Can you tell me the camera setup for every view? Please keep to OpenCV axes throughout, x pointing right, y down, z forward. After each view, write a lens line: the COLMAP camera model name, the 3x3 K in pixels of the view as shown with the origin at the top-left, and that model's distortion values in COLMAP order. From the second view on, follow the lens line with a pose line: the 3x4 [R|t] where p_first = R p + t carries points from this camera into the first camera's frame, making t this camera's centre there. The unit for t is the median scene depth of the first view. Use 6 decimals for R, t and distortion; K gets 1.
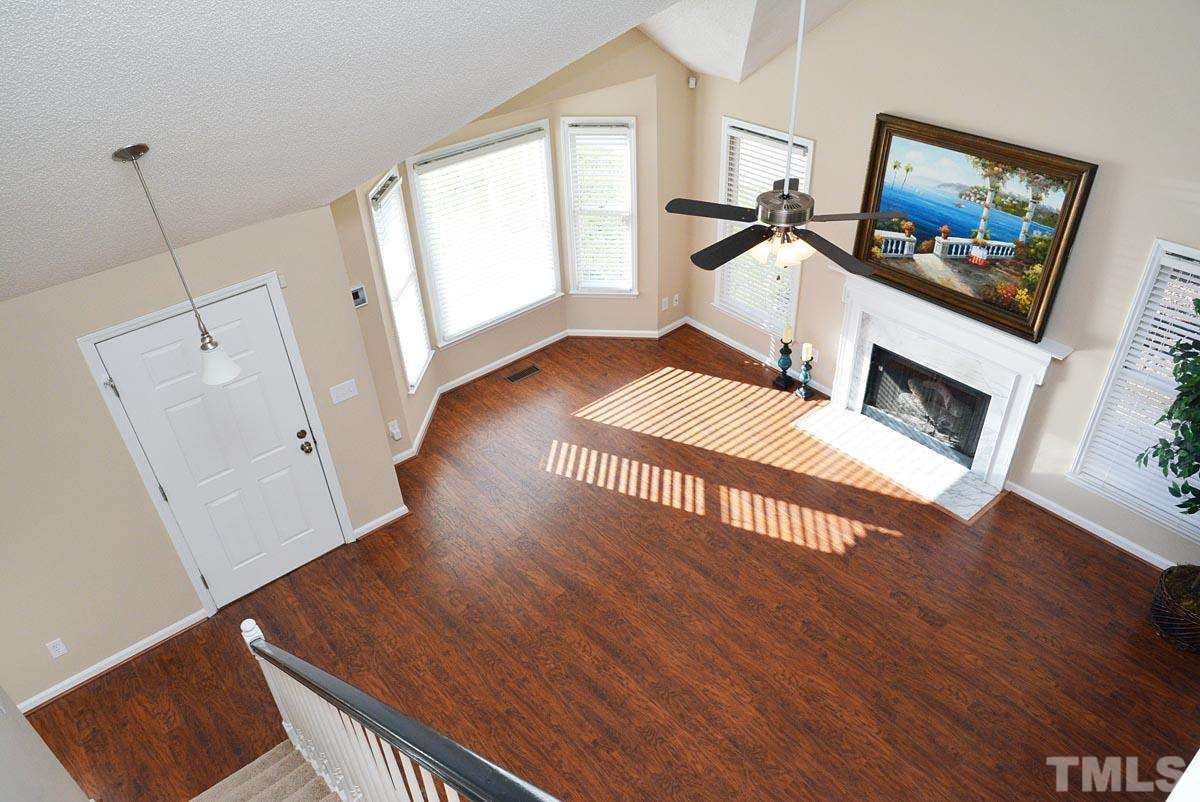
lens RADIAL K [[823.2, 0, 595.9], [0, 823.2, 414.8], [0, 0, 1]] dist [-0.029473, 0.008177]
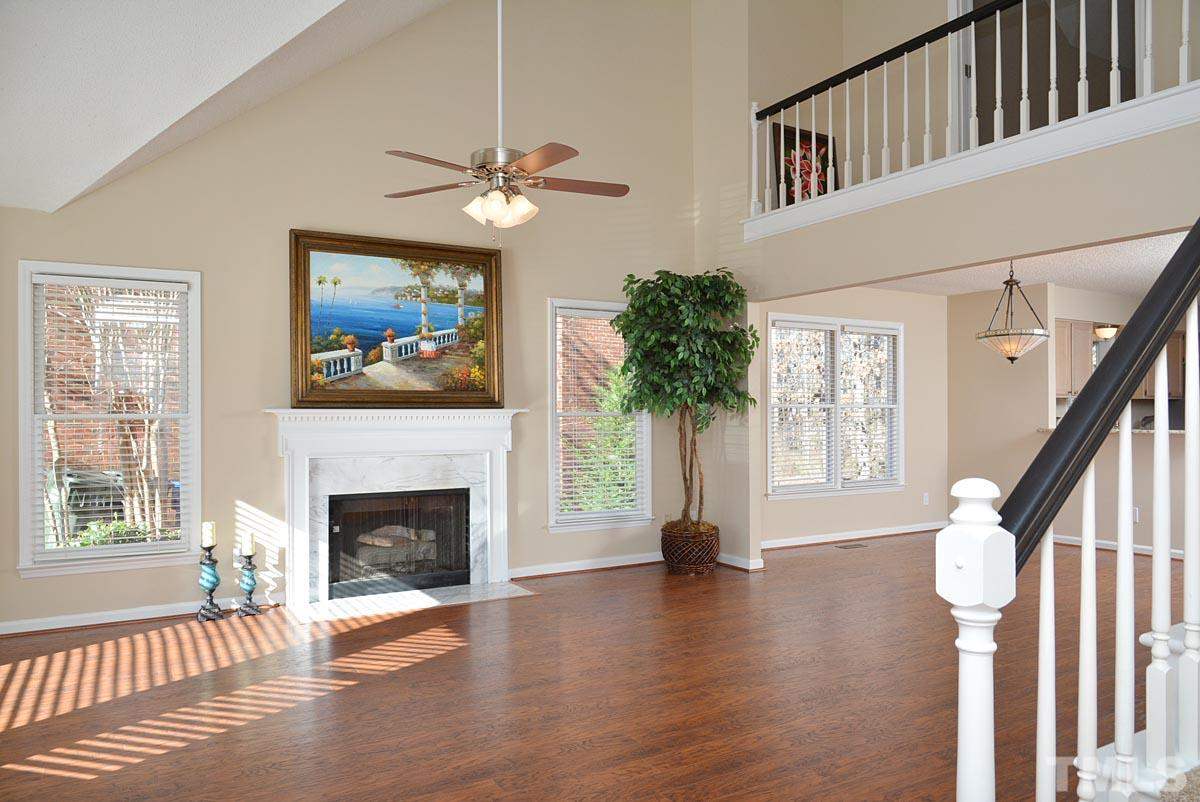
lens RADIAL K [[823.2, 0, 595.9], [0, 823.2, 414.8], [0, 0, 1]] dist [-0.029473, 0.008177]
pose [[0.160798, 0.037195, 0.986286, -0.537541], [0.578067, 0.806411, -0.124656, 0.130245], [-0.799989, 0.590184, 0.108169, 0.760925]]
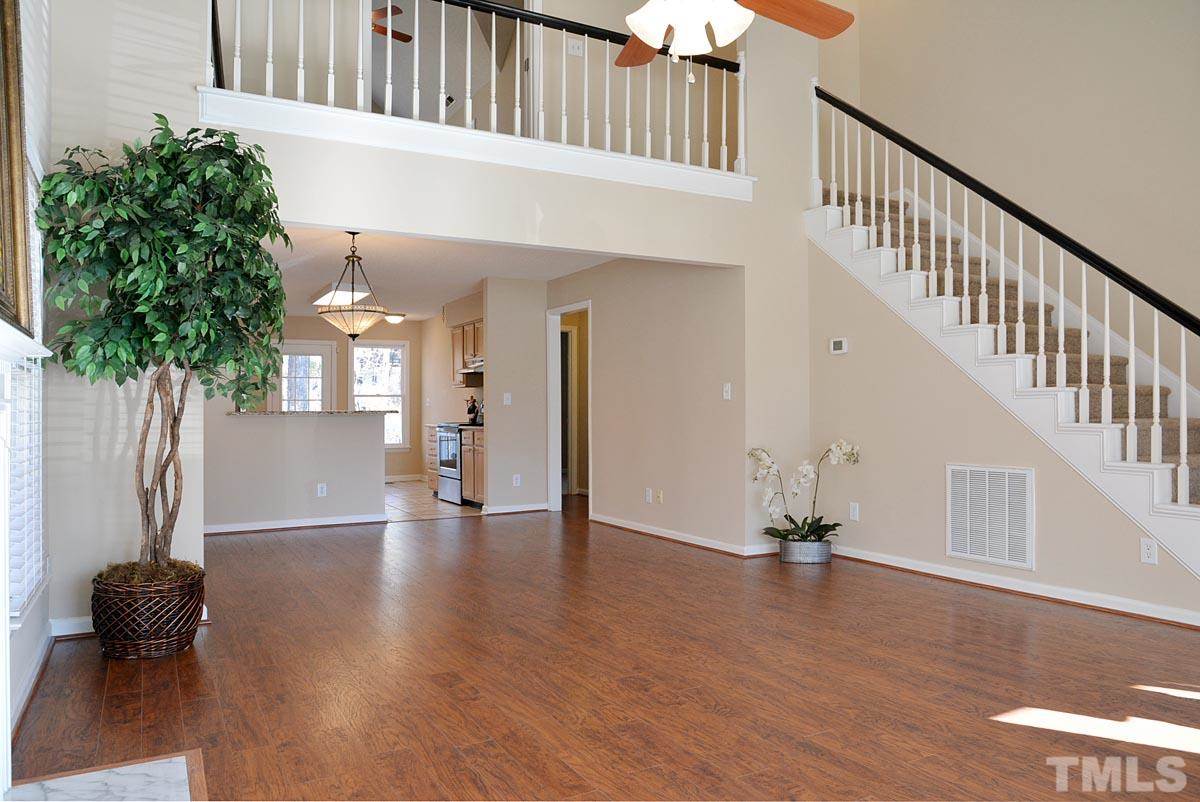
lens RADIAL K [[823.2, 0, 595.9], [0, 823.2, 414.8], [0, 0, 1]] dist [-0.029473, 0.008177]
pose [[-0.981263, 0.047684, 0.186678, 0.158465], [0.148243, 0.805736, 0.573422, -0.251209], [-0.123070, 0.590352, -0.797708, 1.297121]]
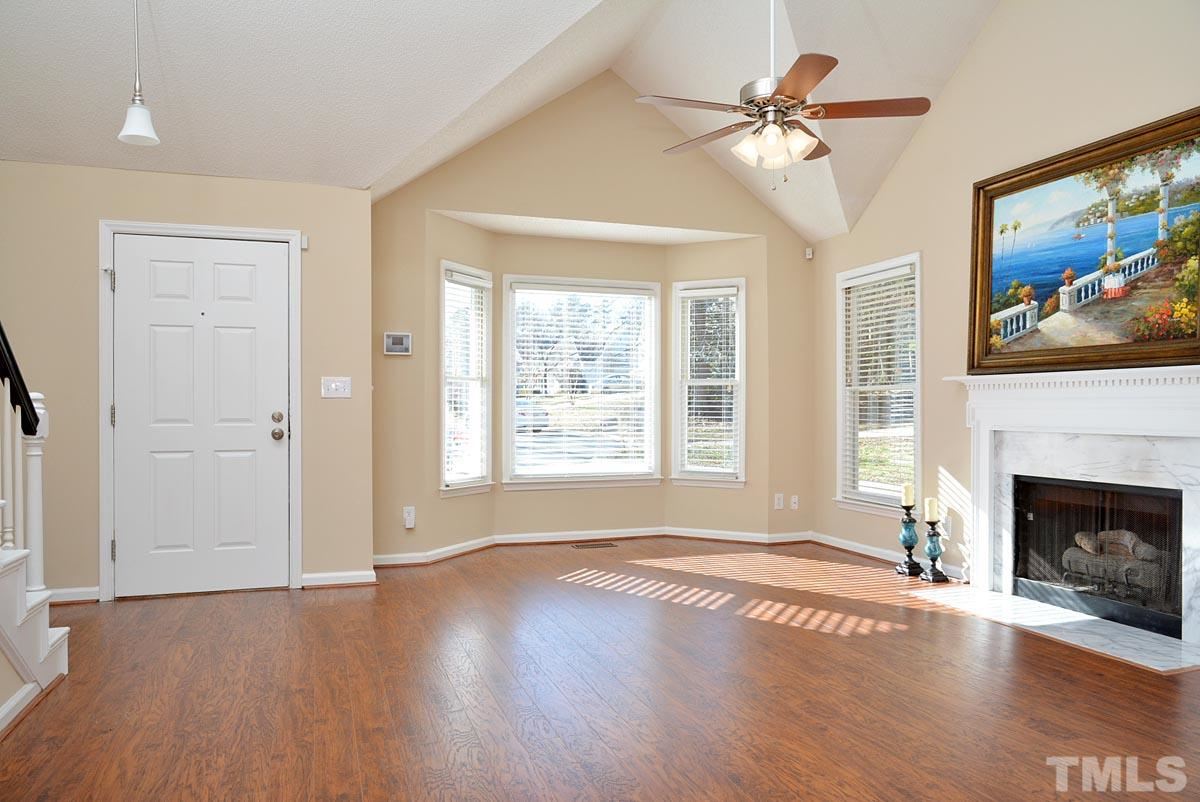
lens RADIAL K [[823.2, 0, 595.9], [0, 823.2, 414.8], [0, 0, 1]] dist [-0.029473, 0.008177]
pose [[0.934089, 0.045686, -0.354104, 0.293356], [-0.241413, 0.811522, -0.532120, 0.412094], [0.263053, 0.582532, 0.769064, 0.369422]]
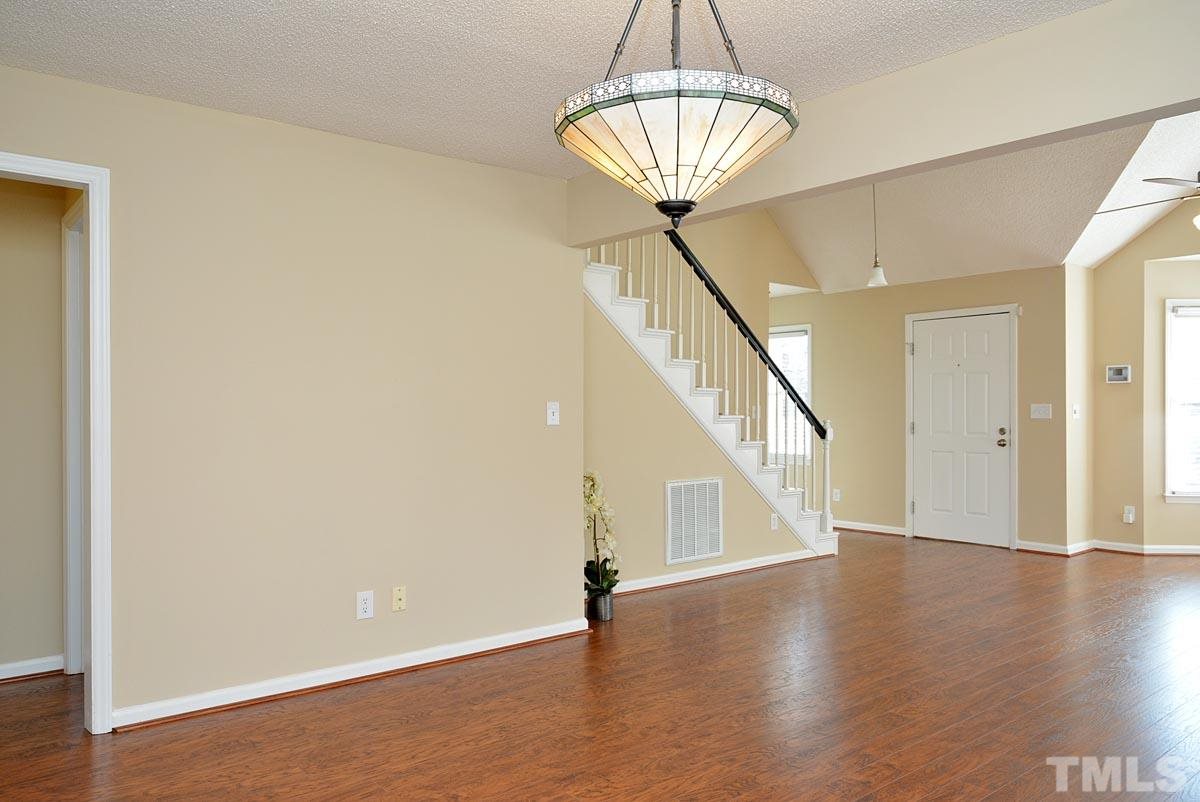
lens RADIAL K [[867.5, 0, 626.8], [0, 867.5, 411.7], [0, 0, 1]] dist [-0.001470, 0.000988]
pose [[0.027928, 0.045246, -0.998585, 1.031405], [-0.587605, 0.808896, 0.020217, 0.324492], [0.808666, 0.586209, 0.049178, 0.388696]]
